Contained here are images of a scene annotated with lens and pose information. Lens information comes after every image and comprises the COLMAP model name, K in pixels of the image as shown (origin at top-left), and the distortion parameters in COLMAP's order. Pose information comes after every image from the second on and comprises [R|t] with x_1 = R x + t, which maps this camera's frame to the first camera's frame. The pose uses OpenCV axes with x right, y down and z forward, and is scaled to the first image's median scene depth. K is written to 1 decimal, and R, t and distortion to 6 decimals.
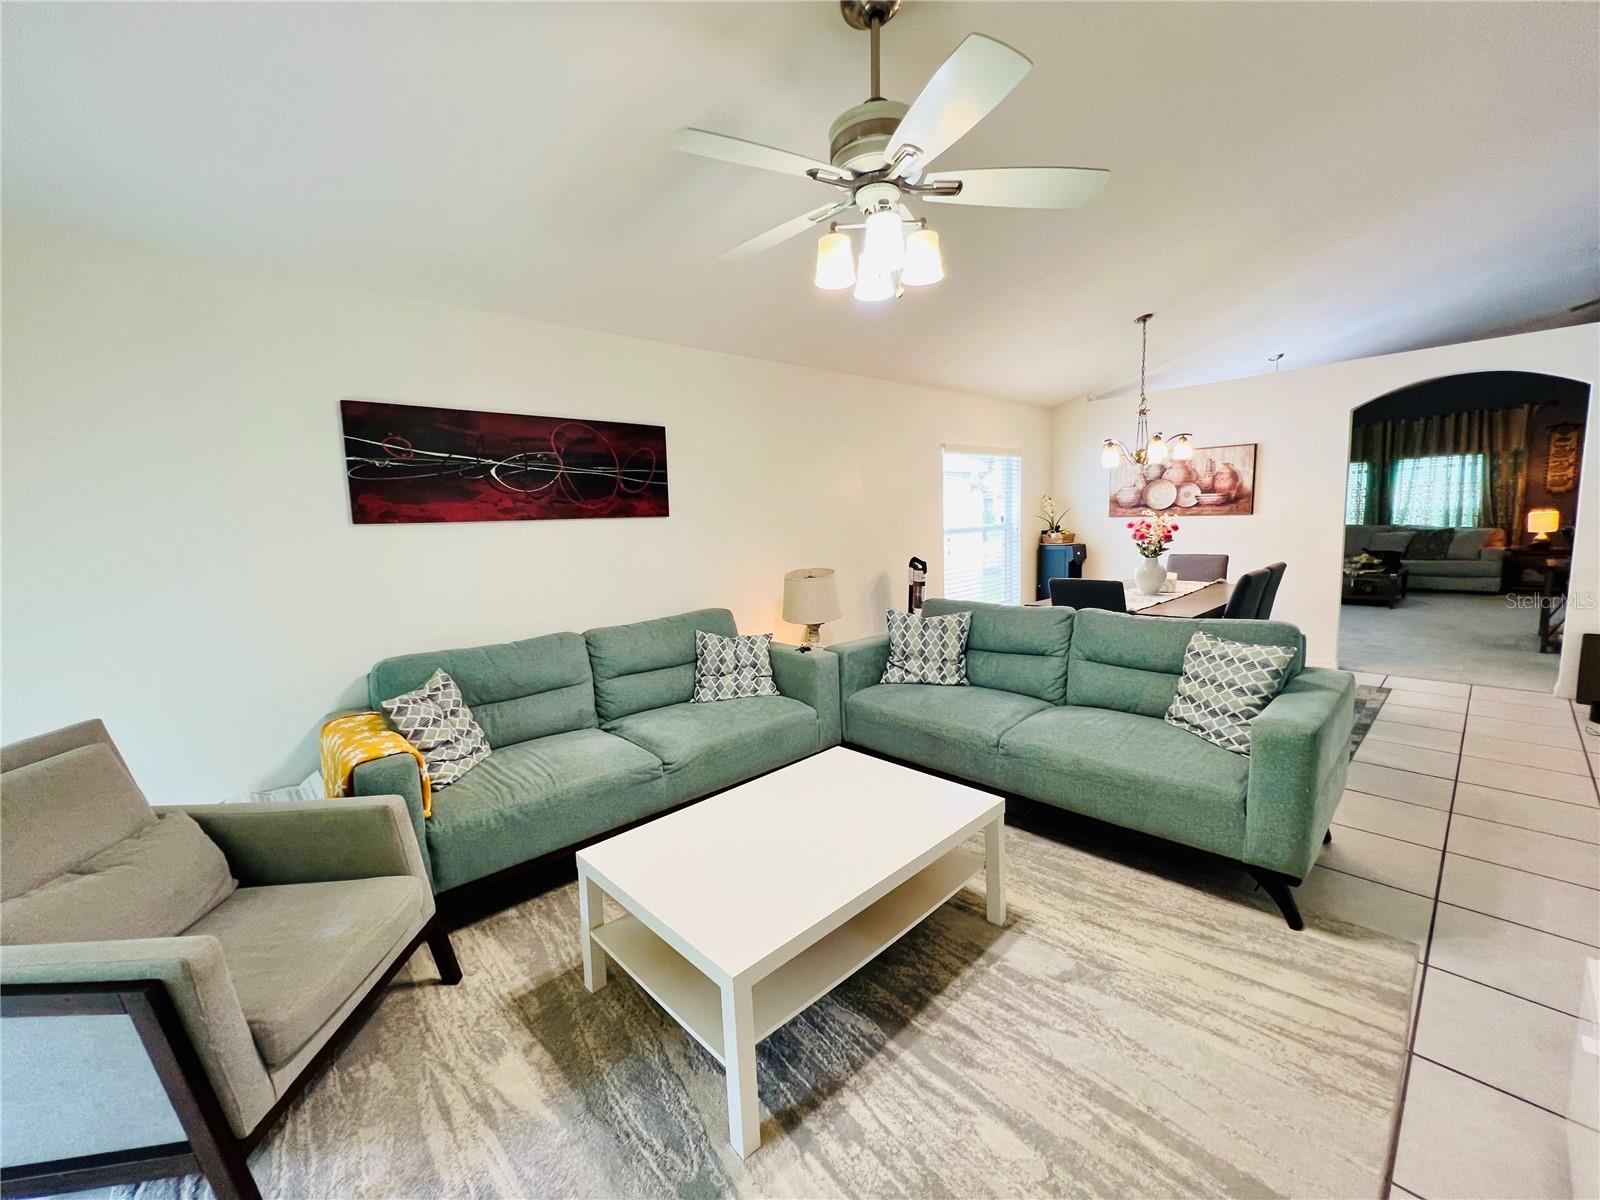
lens RADIAL K [[639.5, 0, 800.3], [0, 639.5, 596.0], [0, 0, 1]] dist [-0.002705, 0.000688]
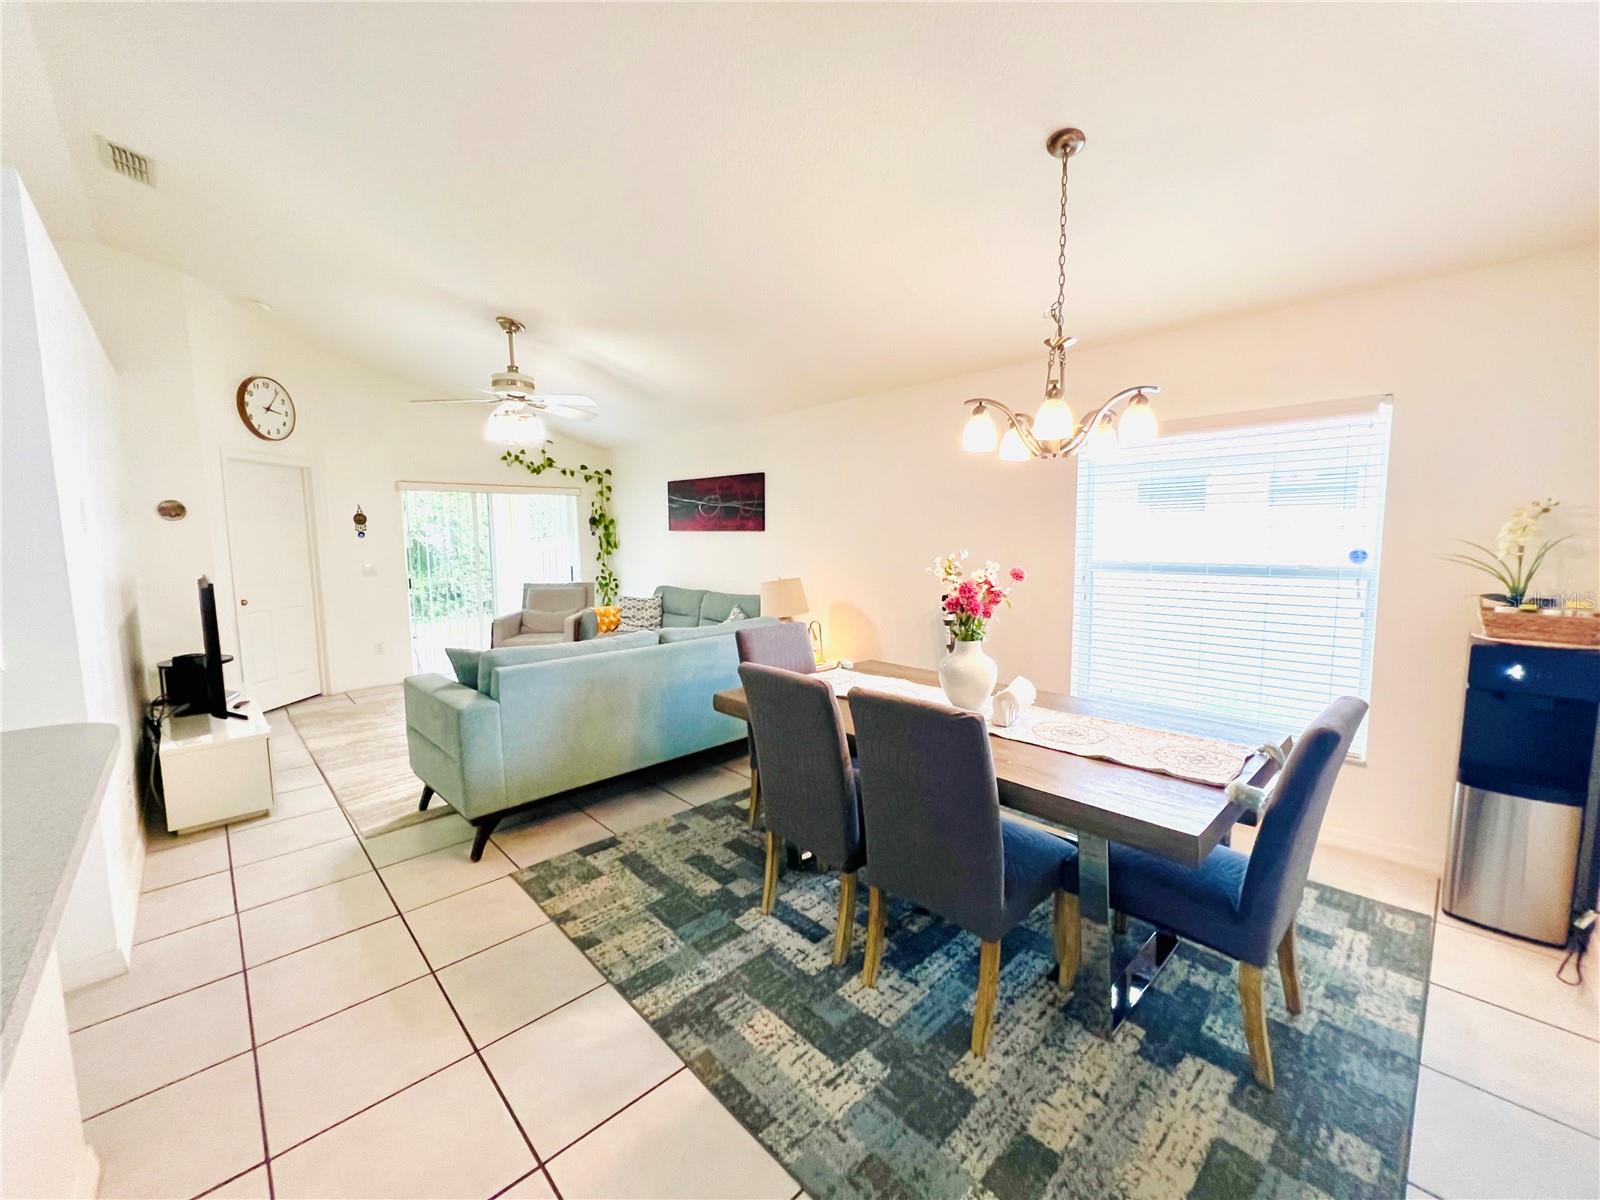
lens RADIAL K [[639.5, 0, 797.6], [0, 639.5, 596.0], [0, 0, 1]] dist [-0.002705, 0.000688]
pose [[0.019182, 0.140065, -0.989956, 1.391179], [-0.116913, 0.983660, 0.136909, -0.199747], [0.992957, 0.113113, 0.035244, 1.098536]]
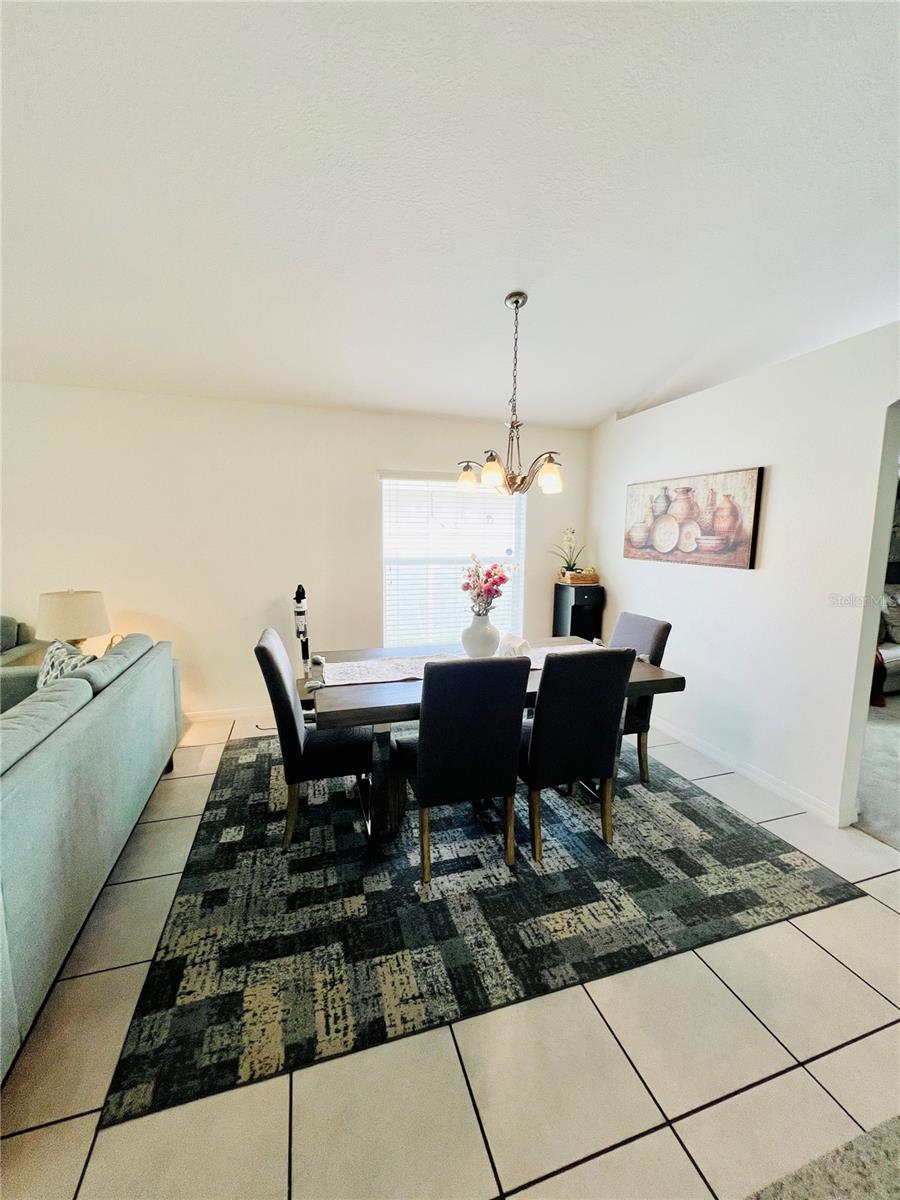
lens RADIAL K [[481.0, 0, 450.7], [0, 481.0, 598.3], [0, 0, 1]] dist [-0.003159, 0.000804]
pose [[0.905577, 0.106328, -0.410639, 0.986185], [-0.100006, 0.994302, 0.036917, -0.129765], [0.412225, 0.007635, 0.911050, 0.606011]]
